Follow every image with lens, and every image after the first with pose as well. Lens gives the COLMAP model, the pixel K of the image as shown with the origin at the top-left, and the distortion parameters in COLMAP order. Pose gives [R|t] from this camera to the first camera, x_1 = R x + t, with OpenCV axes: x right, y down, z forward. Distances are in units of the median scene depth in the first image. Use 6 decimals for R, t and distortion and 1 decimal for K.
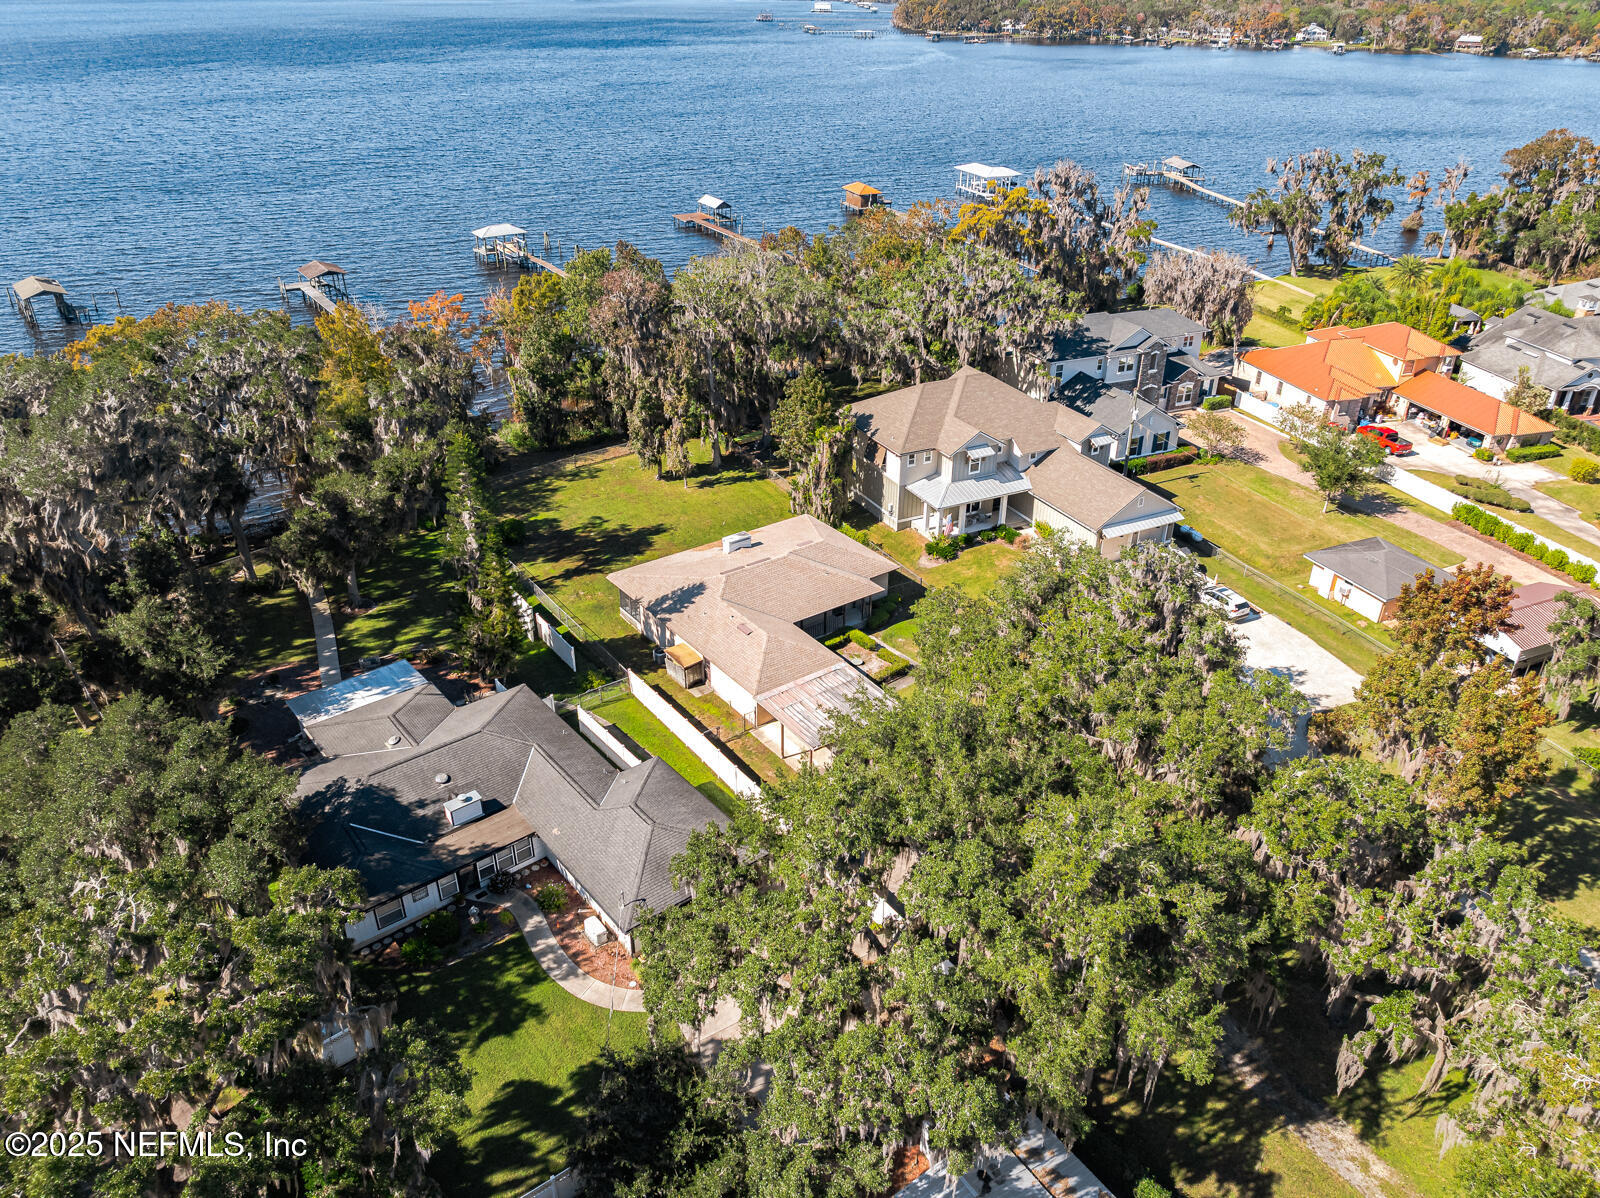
lens RADIAL K [[1126.6, 0, 799.9], [0, 1126.6, 560.9], [0, 0, 1]] dist [-0.026361, 0.000627]
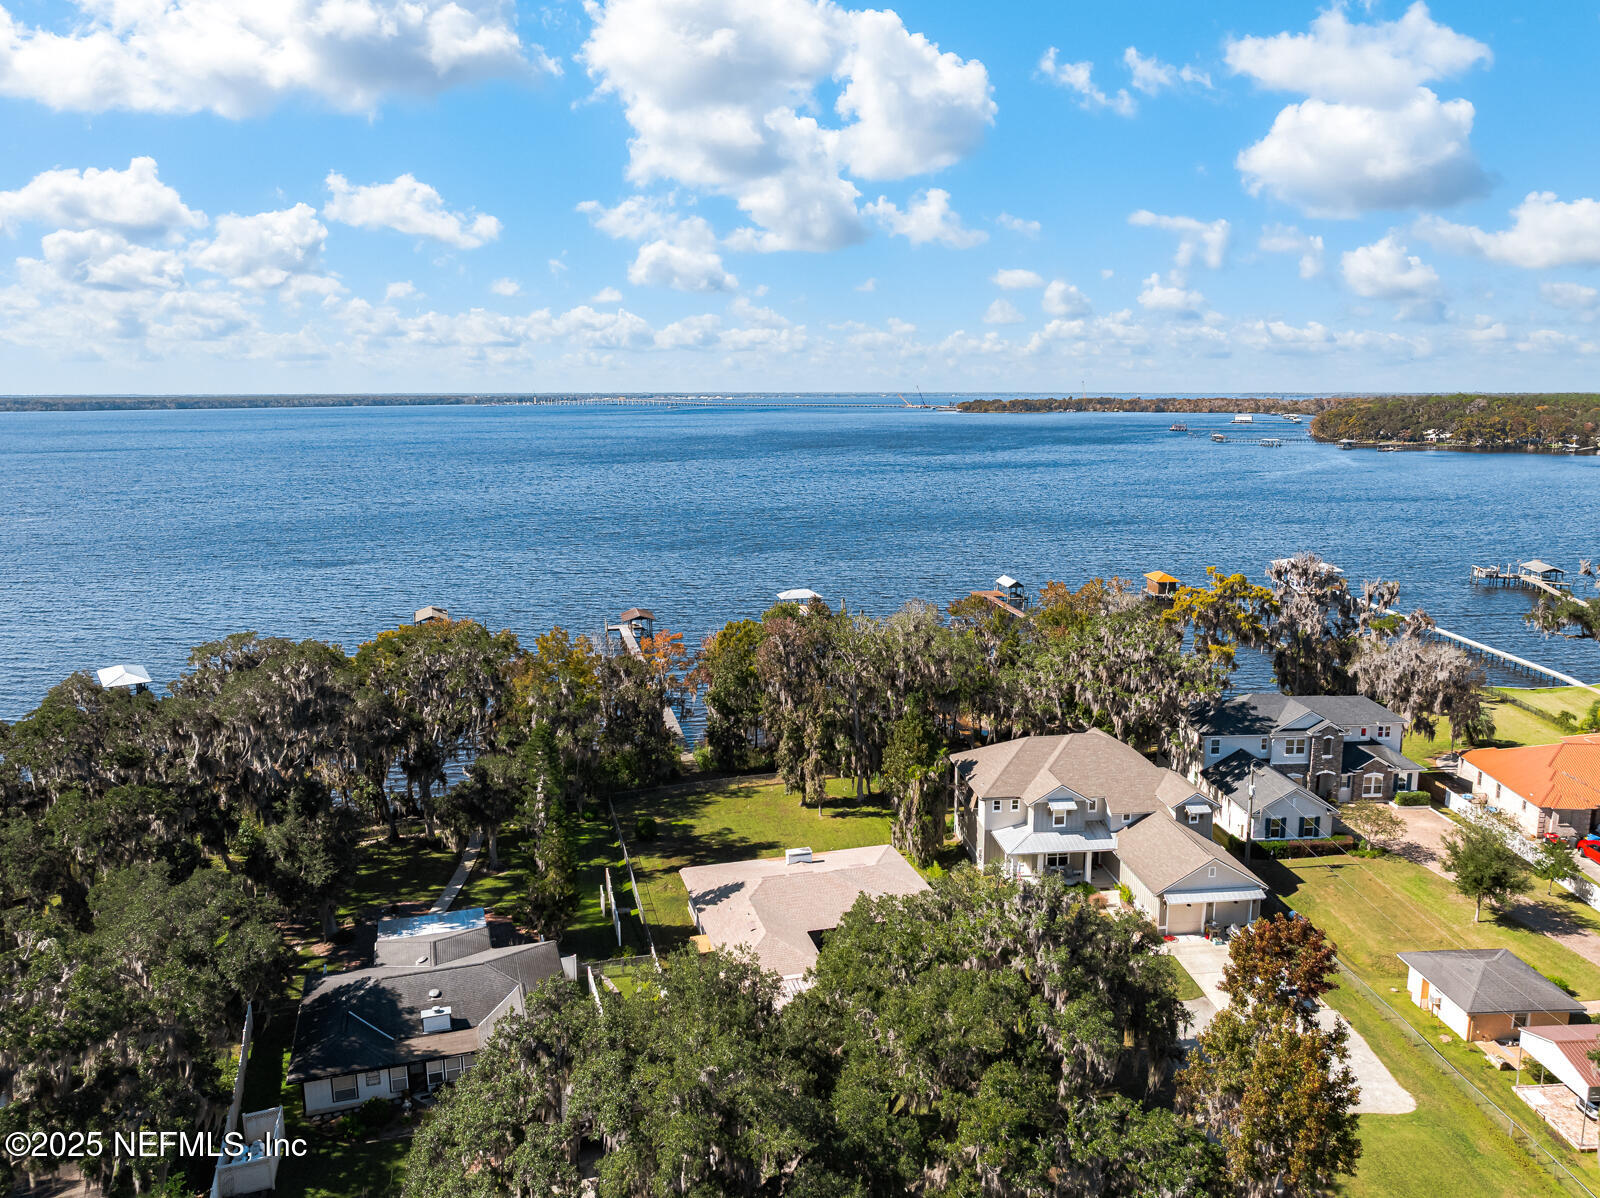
lens RADIAL K [[1126.6, 0, 799.9], [0, 1126.6, 560.9], [0, 0, 1]] dist [-0.026361, 0.000627]
pose [[0.936390, 0.039492, -0.348732, 0.244765], [-0.151684, 0.941592, -0.300661, 0.032630], [0.316490, 0.334433, 0.887687, -0.050673]]
